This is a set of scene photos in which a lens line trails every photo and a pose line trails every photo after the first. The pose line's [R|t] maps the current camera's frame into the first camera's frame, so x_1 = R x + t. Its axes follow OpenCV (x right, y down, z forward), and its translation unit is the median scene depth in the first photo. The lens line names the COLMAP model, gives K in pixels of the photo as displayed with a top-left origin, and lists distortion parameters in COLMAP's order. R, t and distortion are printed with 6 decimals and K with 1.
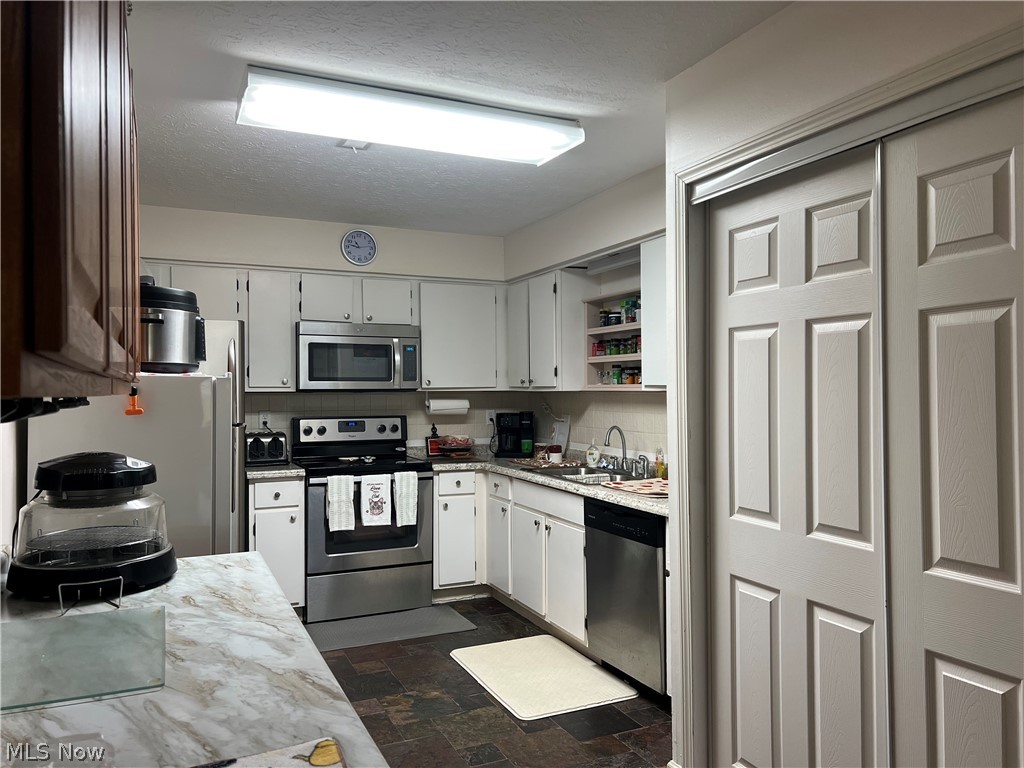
lens RADIAL K [[758.1, 0, 514.0], [0, 758.1, 384.2], [0, 0, 1]] dist [0.045890, -0.048497]
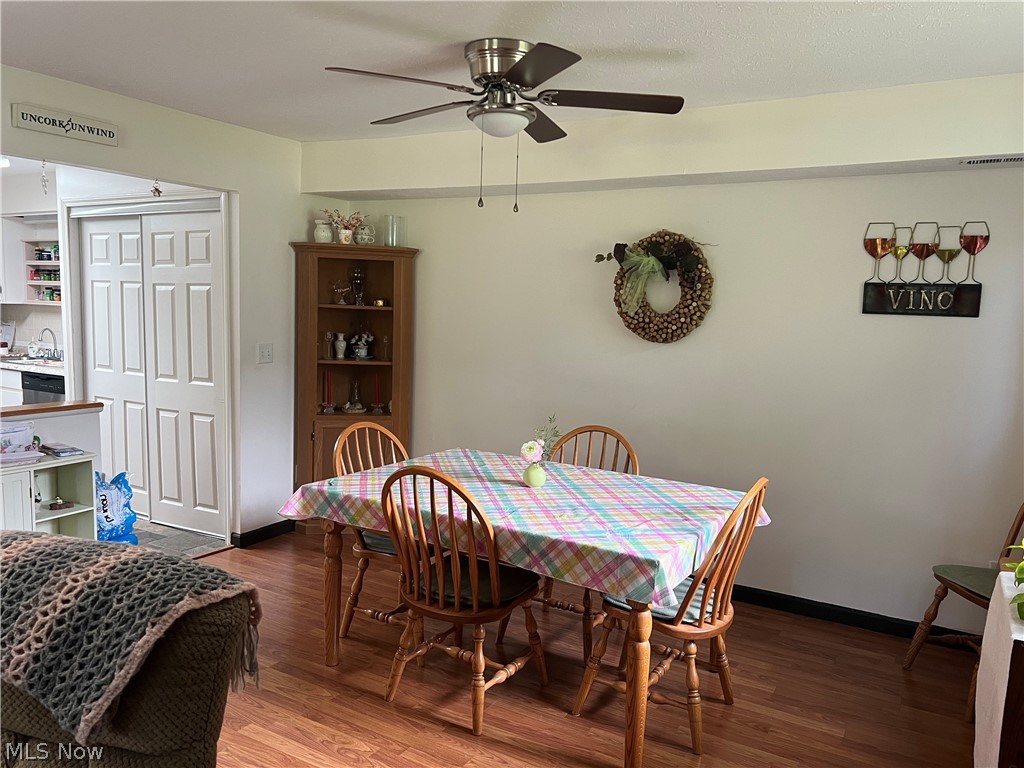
lens RADIAL K [[758.1, 0, 509.5], [0, 758.1, 385.9], [0, 0, 1]] dist [0.045890, -0.048497]
pose [[0.814460, -0.033151, 0.579272, -0.006018], [-0.036599, 0.993443, 0.108311, -0.029739], [-0.579064, -0.109415, 0.807907, -0.765055]]
